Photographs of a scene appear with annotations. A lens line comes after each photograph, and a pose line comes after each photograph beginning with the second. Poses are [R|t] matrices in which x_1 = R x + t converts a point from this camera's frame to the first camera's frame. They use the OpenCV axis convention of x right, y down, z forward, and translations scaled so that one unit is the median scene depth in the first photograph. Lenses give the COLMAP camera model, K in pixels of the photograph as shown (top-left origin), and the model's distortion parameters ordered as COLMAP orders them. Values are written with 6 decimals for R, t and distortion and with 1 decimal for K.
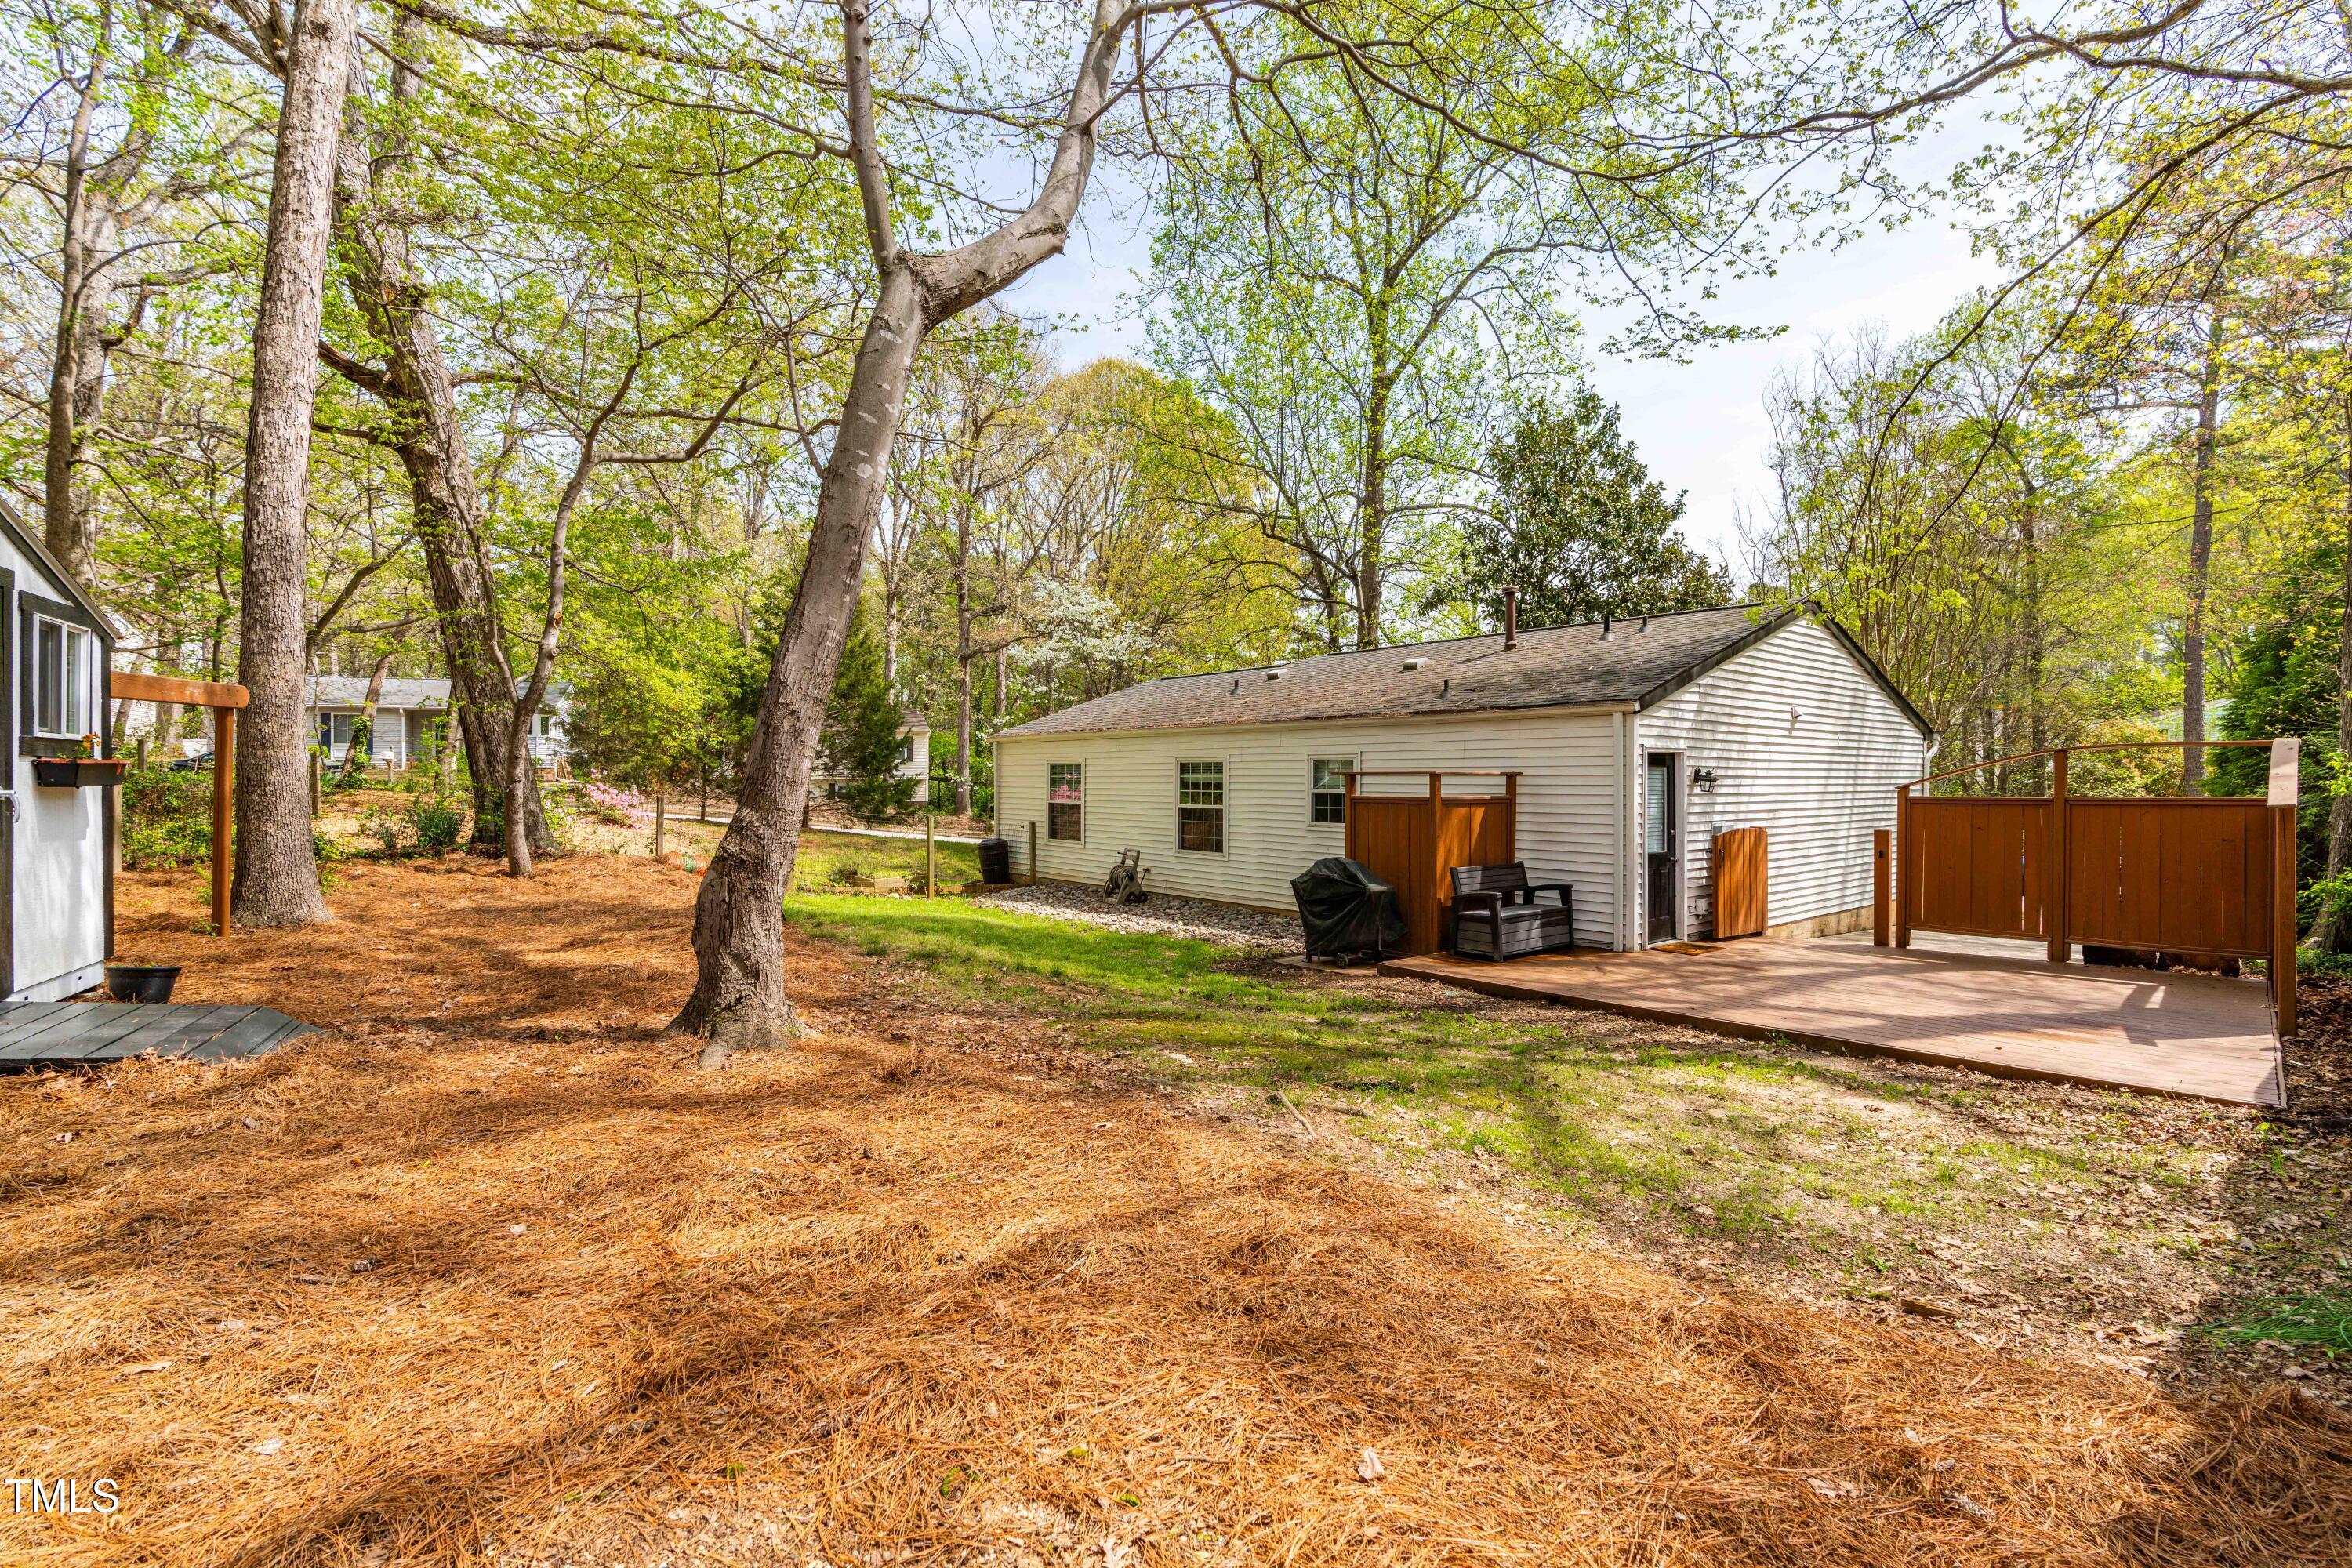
lens RADIAL K [[1104.4, 0, 1166.8], [0, 1104.4, 785.5], [0, 0, 1]] dist [-0.002033, 0.000538]
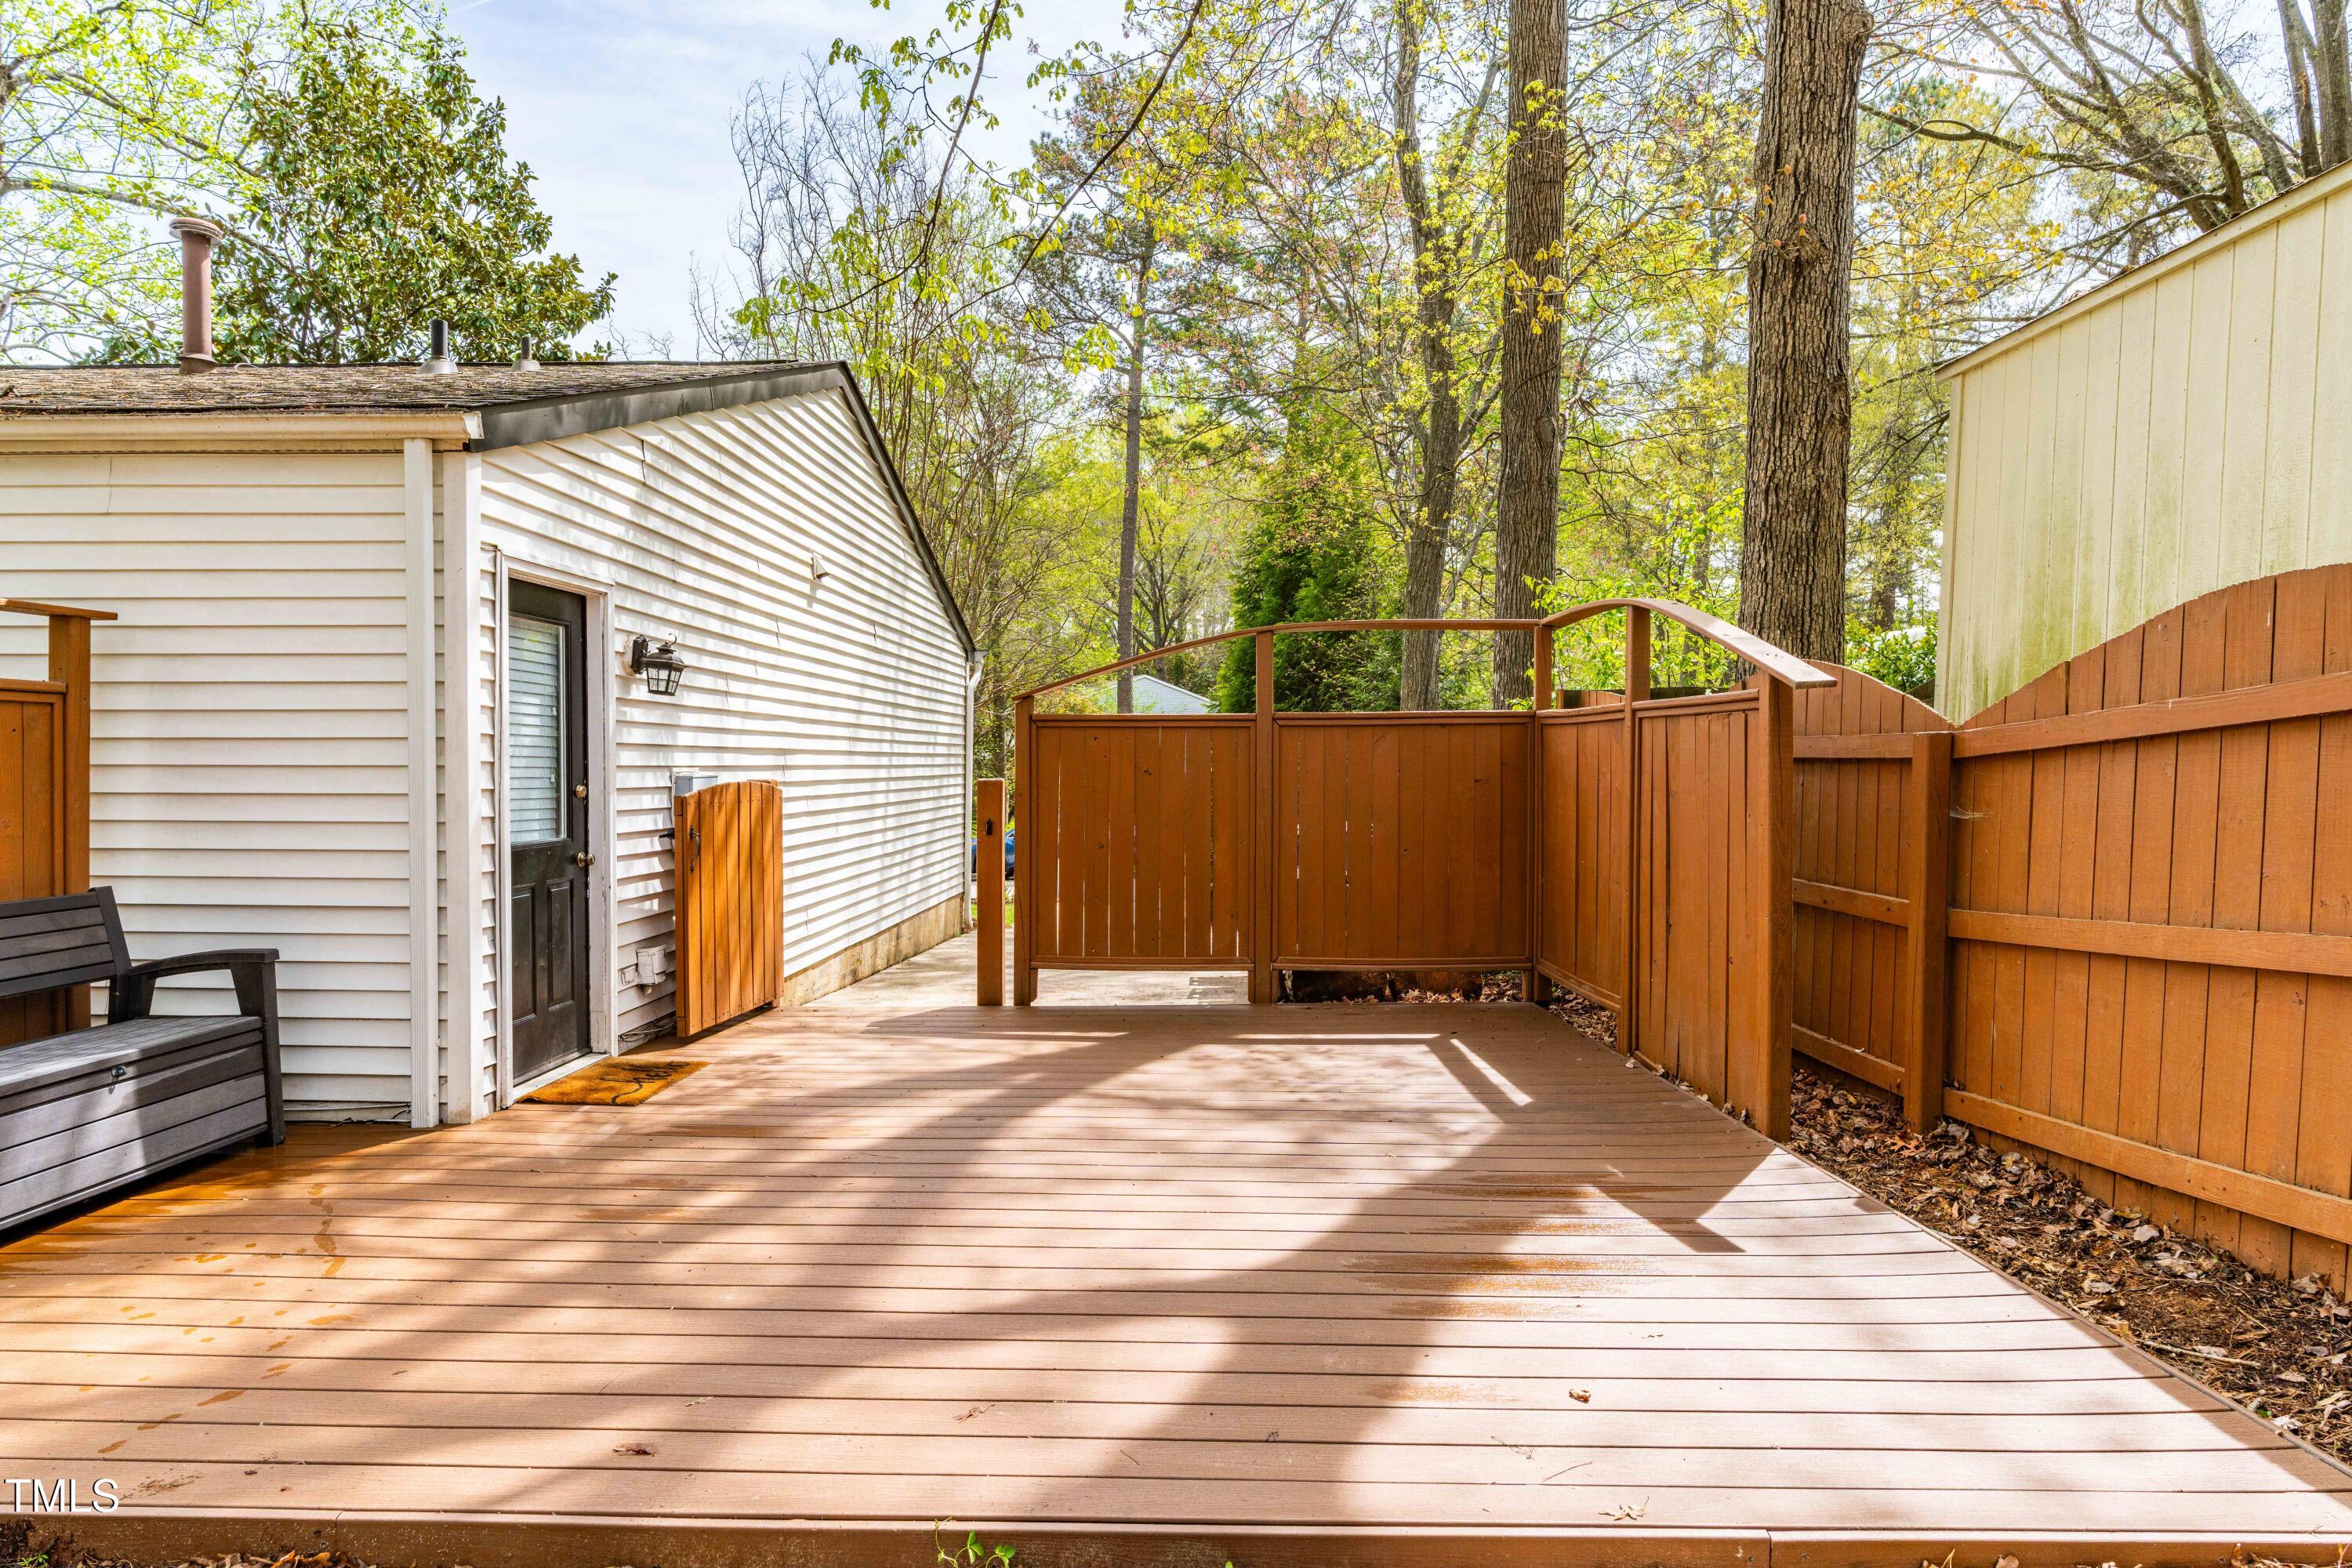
lens RADIAL K [[1346.3, 0, 1187.3], [0, 1346.3, 787.2], [0, 0, 1]] dist [-0.002220, 0.002235]
pose [[0.668083, -0.010323, 0.744015, 0.235704], [0.001036, 0.999916, 0.012943, 0.034455], [-0.744086, -0.007876, 0.668038, 0.496347]]
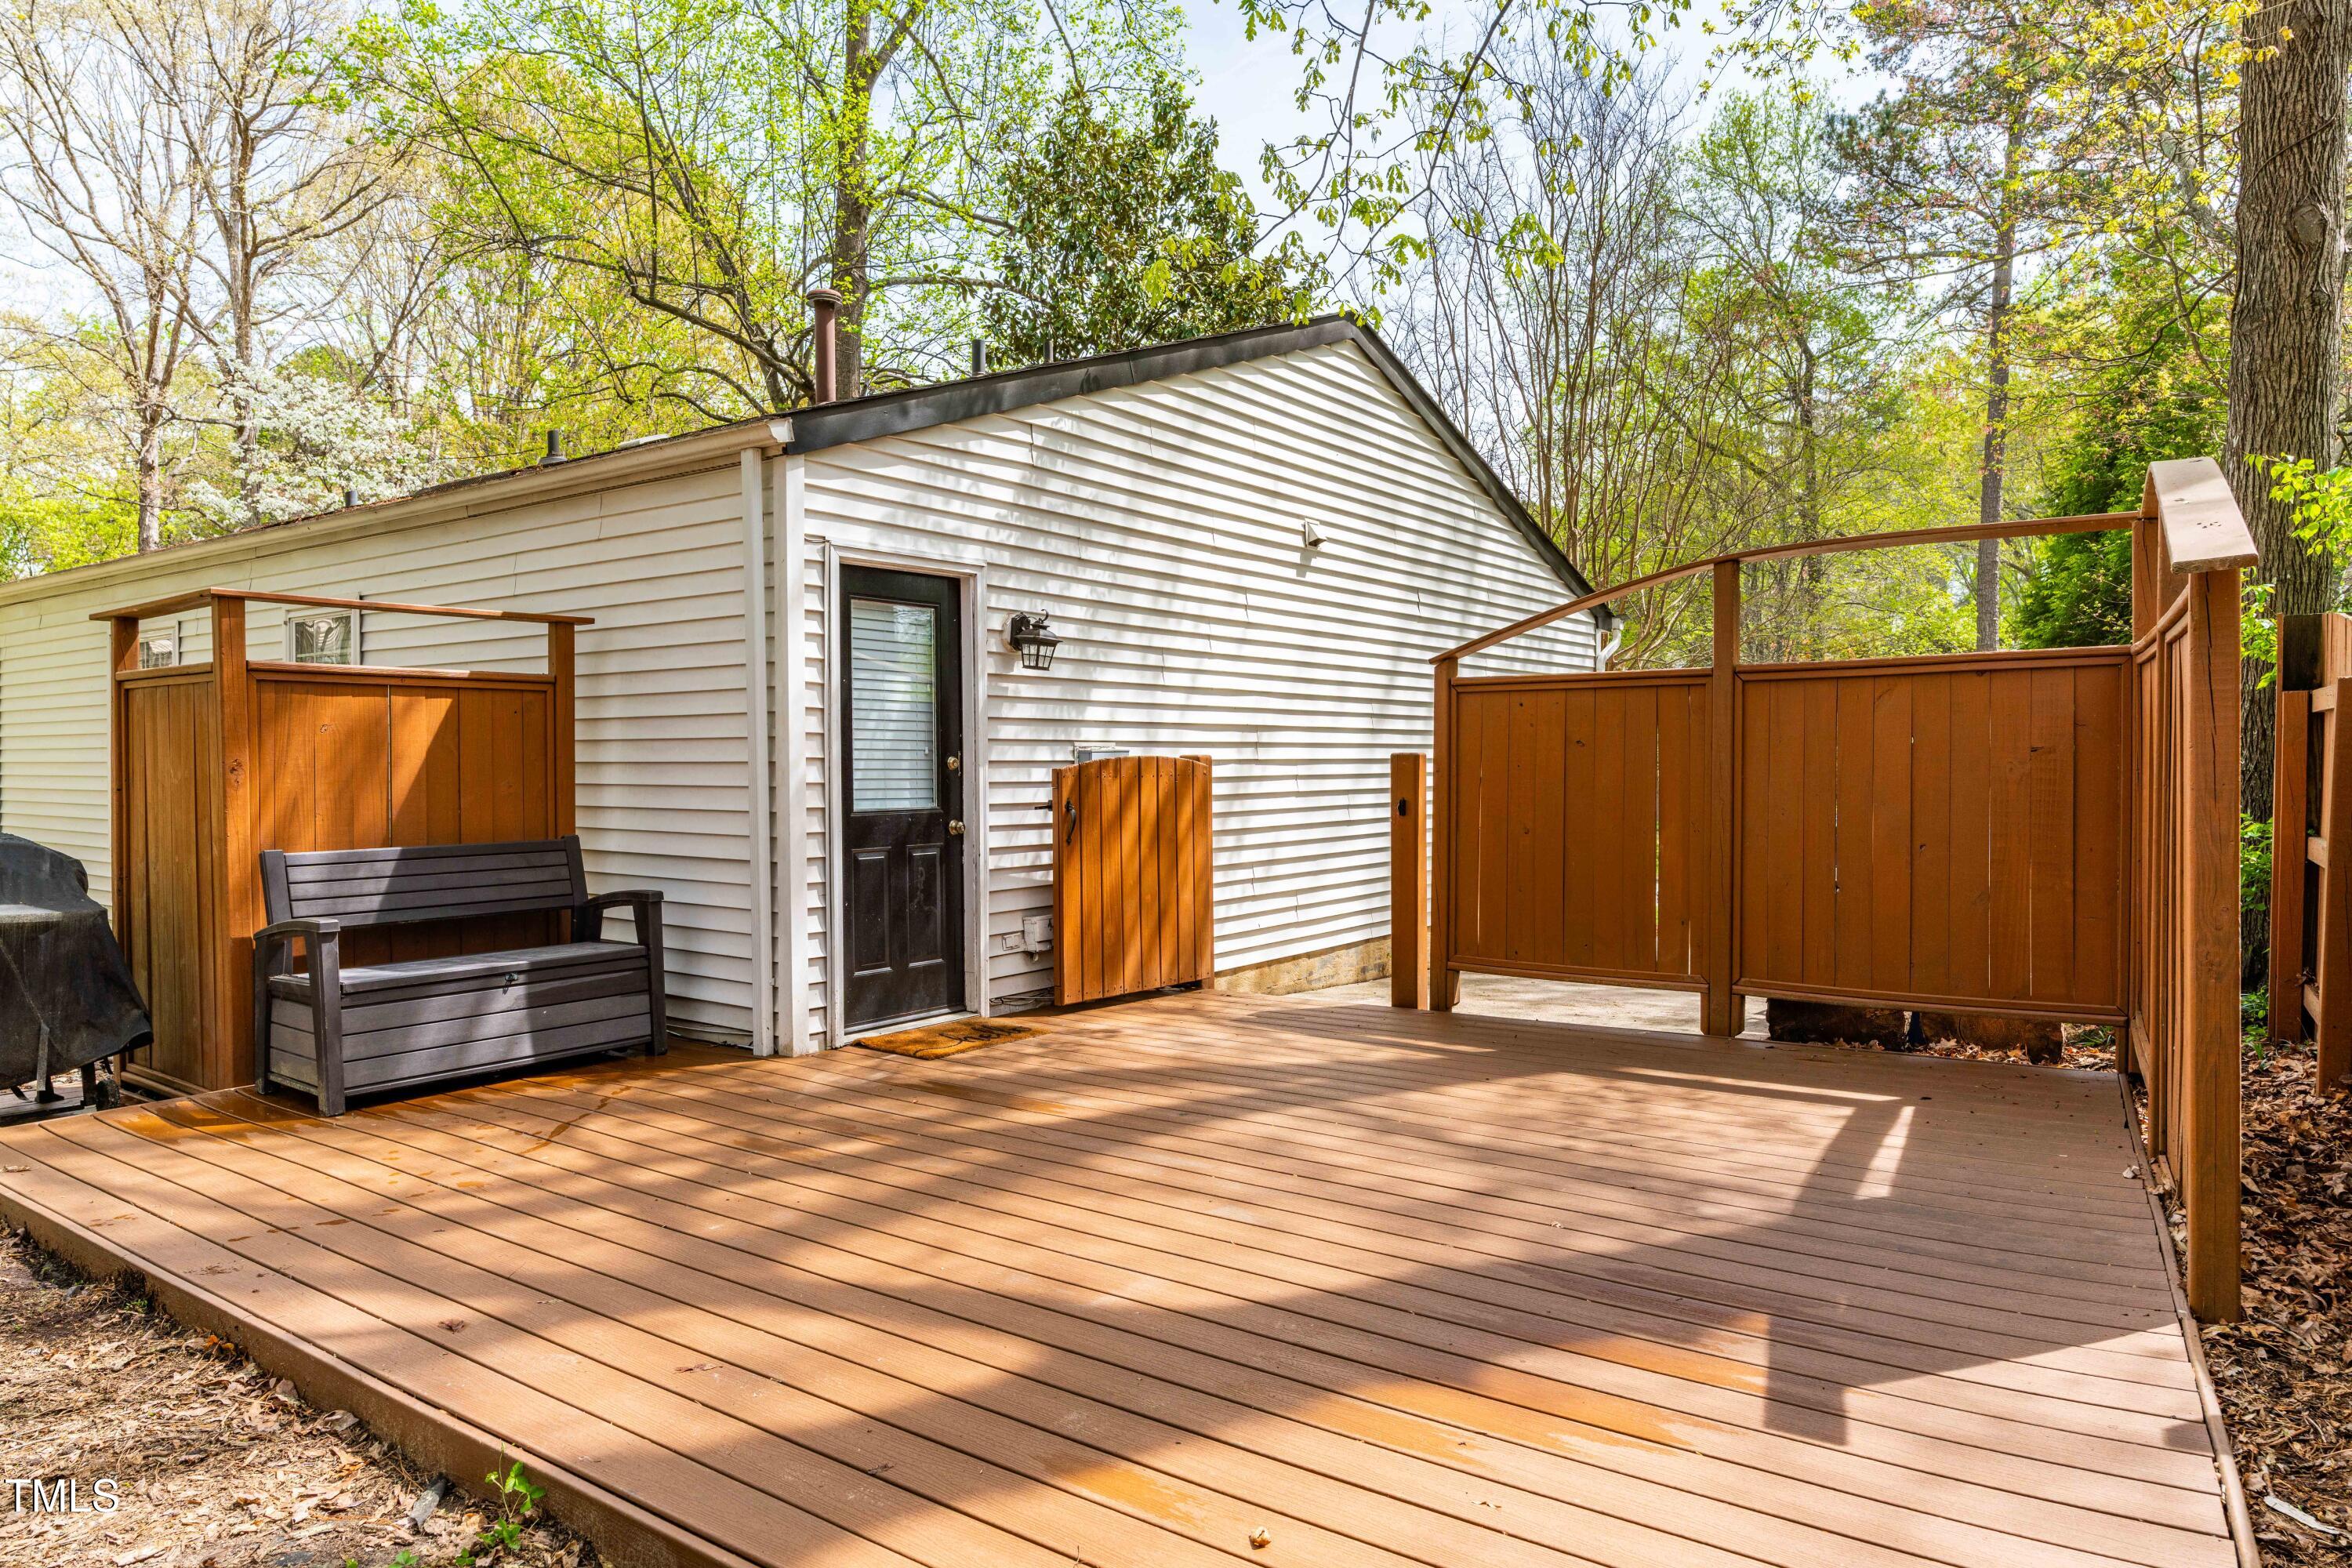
lens RADIAL K [[1457.8, 0, 1176.0], [0, 1457.8, 784.0], [0, 0, 1]] dist [0.000199, -0.000908]
pose [[0.971102, -0.007188, 0.238555, 0.398483], [0.004464, 0.999919, 0.011958, 0.043553], [-0.238622, -0.010548, 0.971055, 0.422627]]
